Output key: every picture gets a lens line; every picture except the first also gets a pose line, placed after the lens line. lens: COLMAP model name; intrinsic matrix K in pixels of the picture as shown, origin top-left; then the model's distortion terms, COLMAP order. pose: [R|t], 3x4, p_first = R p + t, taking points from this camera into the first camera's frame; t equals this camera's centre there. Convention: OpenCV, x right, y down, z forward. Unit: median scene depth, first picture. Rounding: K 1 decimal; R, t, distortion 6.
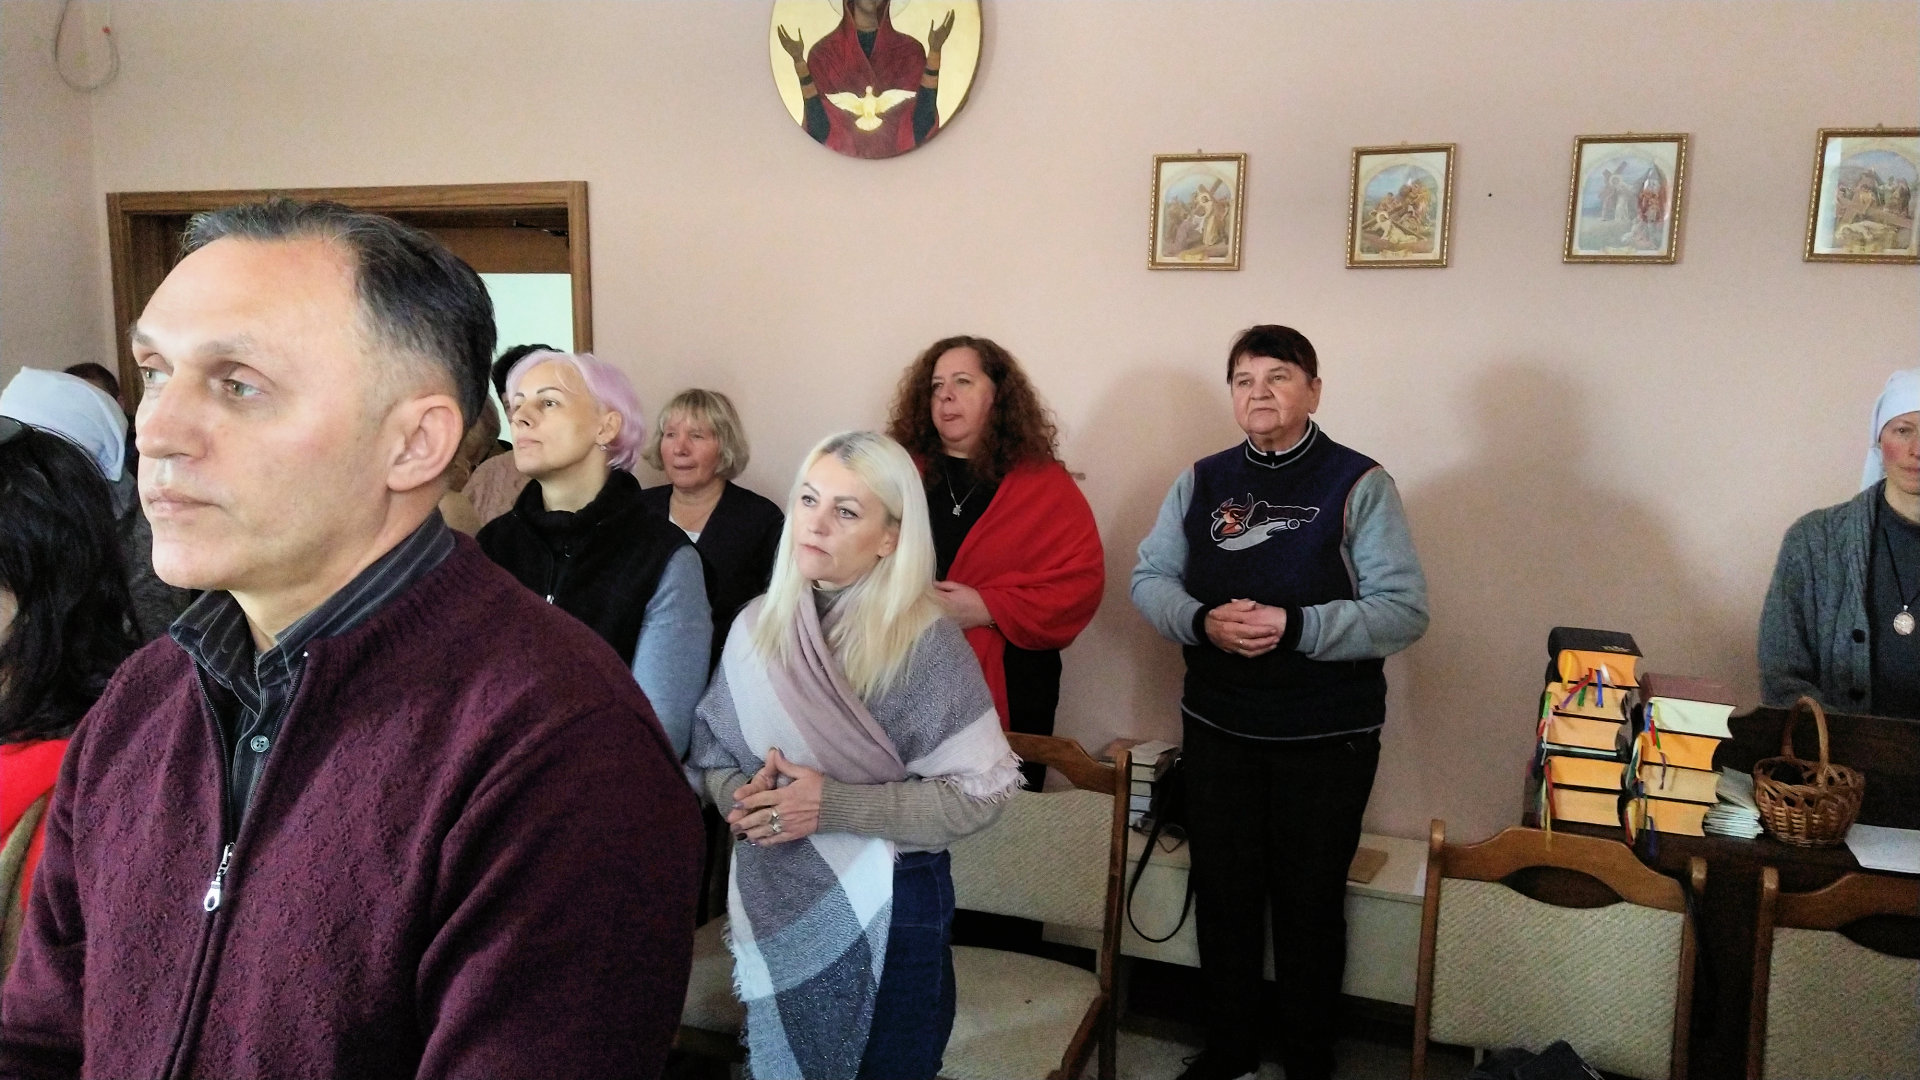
lens RADIAL K [[1400.5, 0, 962.2], [0, 1400.5, 551.5], [0, 0, 1]] dist [0.094769, -0.131555]
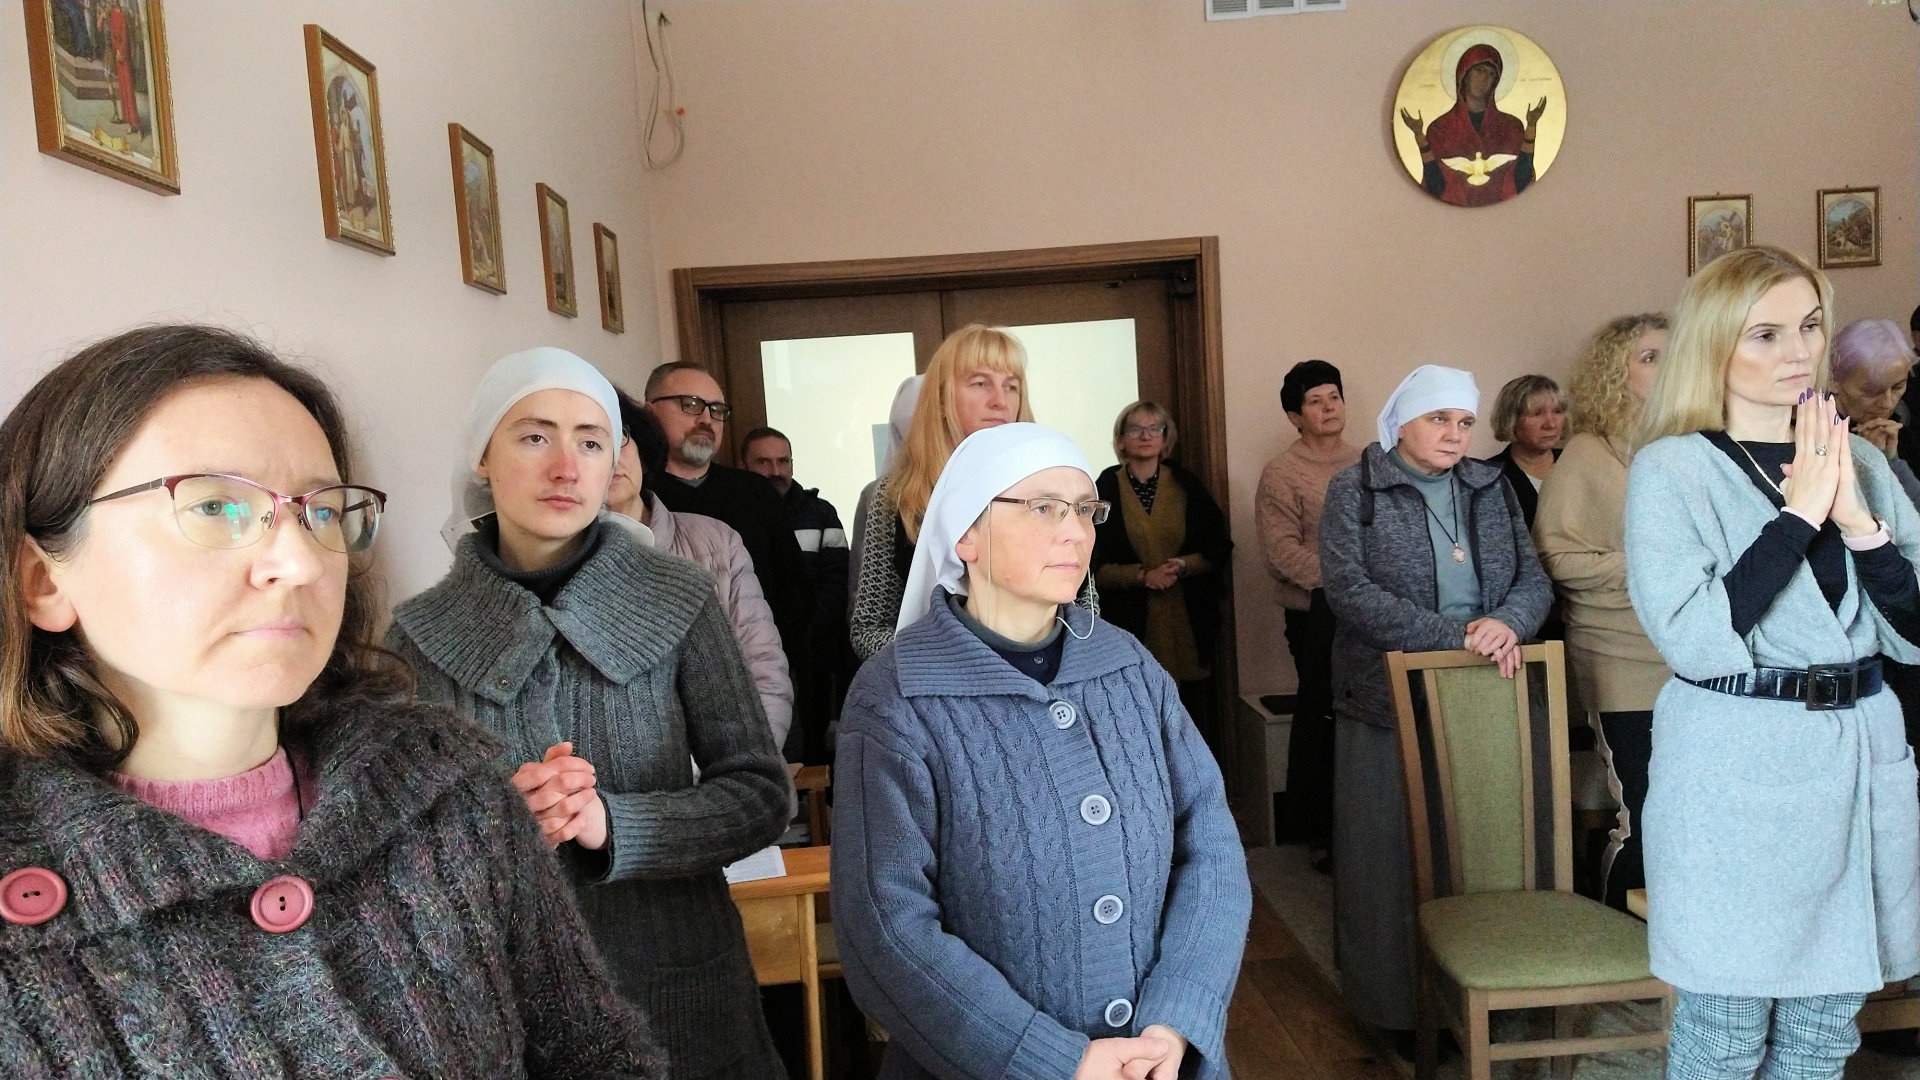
lens RADIAL K [[1400.5, 0, 962.2], [0, 1400.5, 551.5], [0, 0, 1]] dist [0.094769, -0.131555]
pose [[0.919787, -0.112782, 0.375861, -1.110820], [0.133036, 0.990708, -0.028283, 0.014577], [-0.369178, 0.076017, 0.926245, -0.024359]]
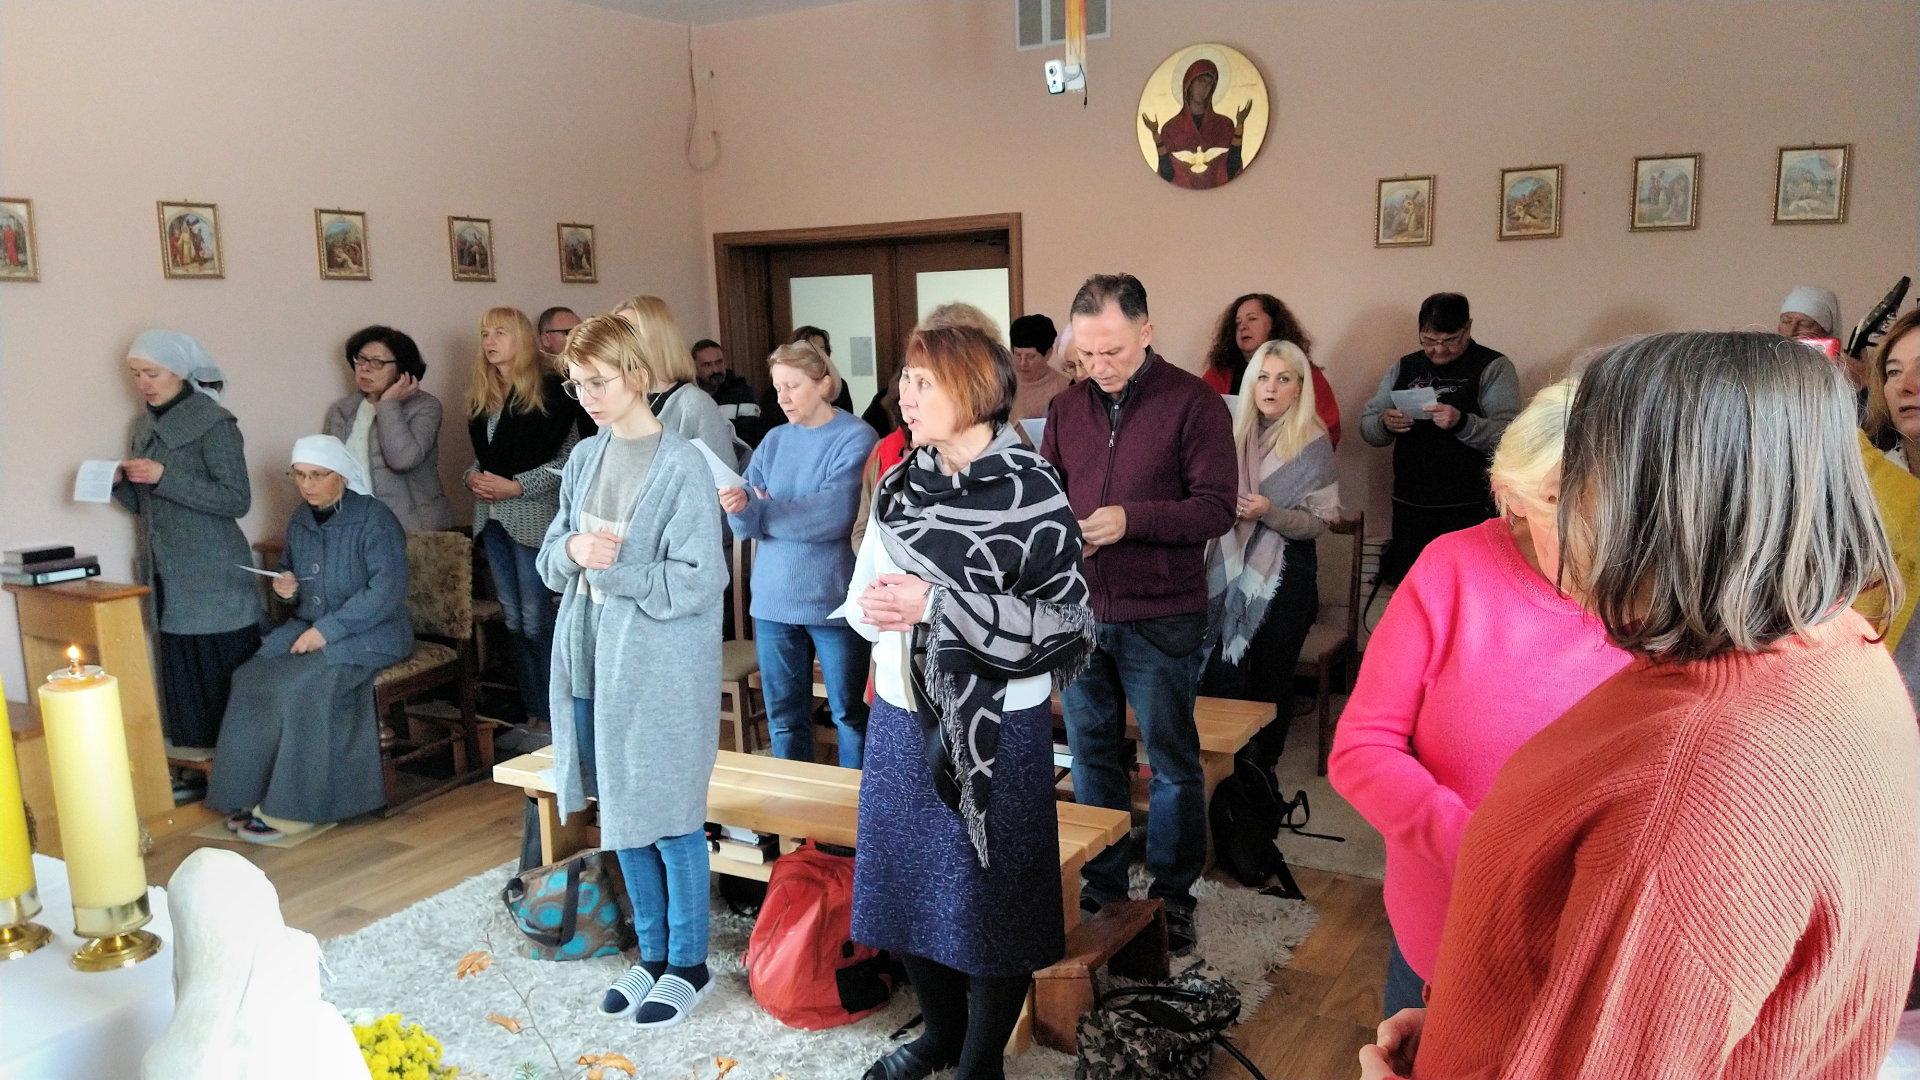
lens RADIAL K [[1400.5, 0, 962.2], [0, 1400.5, 551.5], [0, 0, 1]] dist [0.094769, -0.131555]
pose [[0.984609, -0.017259, -0.173918, -0.062920], [0.021407, 0.999529, 0.022003, 0.111667], [0.173457, -0.025388, 0.984514, -0.741845]]
